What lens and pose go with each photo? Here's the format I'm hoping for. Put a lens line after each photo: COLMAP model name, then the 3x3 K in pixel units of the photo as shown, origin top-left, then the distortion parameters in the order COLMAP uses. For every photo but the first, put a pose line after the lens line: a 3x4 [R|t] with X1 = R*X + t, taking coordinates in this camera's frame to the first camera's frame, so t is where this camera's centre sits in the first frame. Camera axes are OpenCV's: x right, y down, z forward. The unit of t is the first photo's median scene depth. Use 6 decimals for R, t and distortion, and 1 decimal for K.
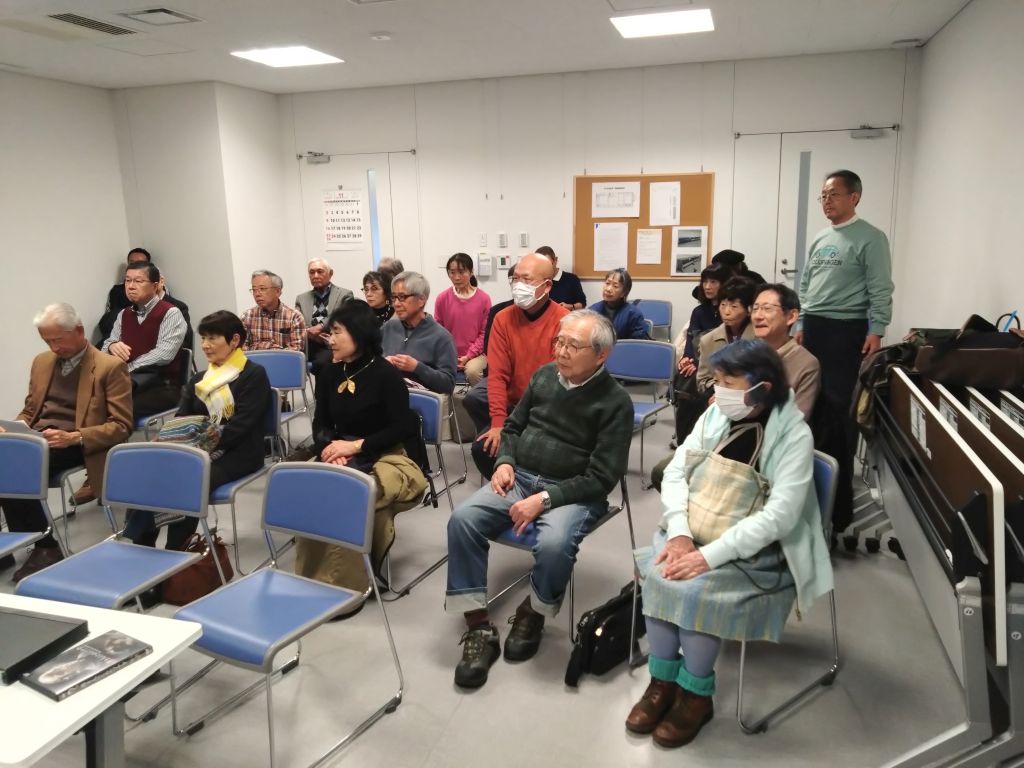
lens RADIAL K [[792.9, 0, 512.0], [0, 792.9, 384.0], [0, 0, 1]] dist [-0.010308, -0.008111]
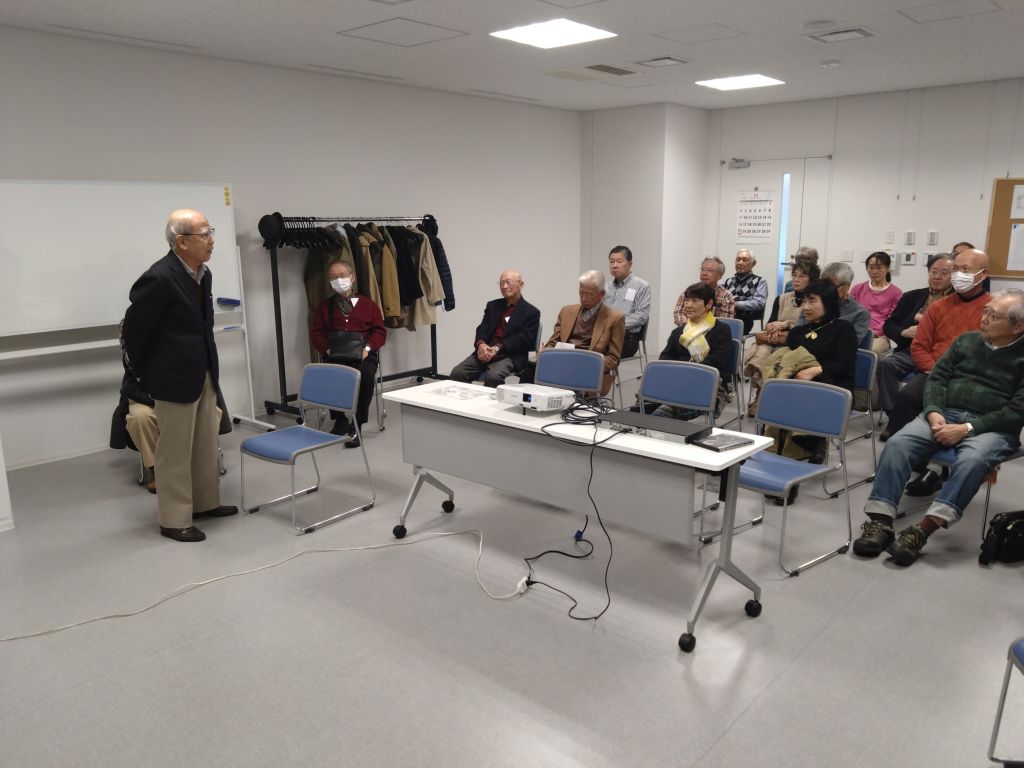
lens RADIAL K [[802.9, 0, 512.0], [0, 802.9, 384.0], [0, 0, 1]] dist [0.008273, 0.000637]
pose [[0.912759, 0.097401, -0.396715, -0.065550], [-0.097738, 0.995023, 0.019421, 0.060158], [0.396633, 0.021047, 0.917736, -0.271794]]
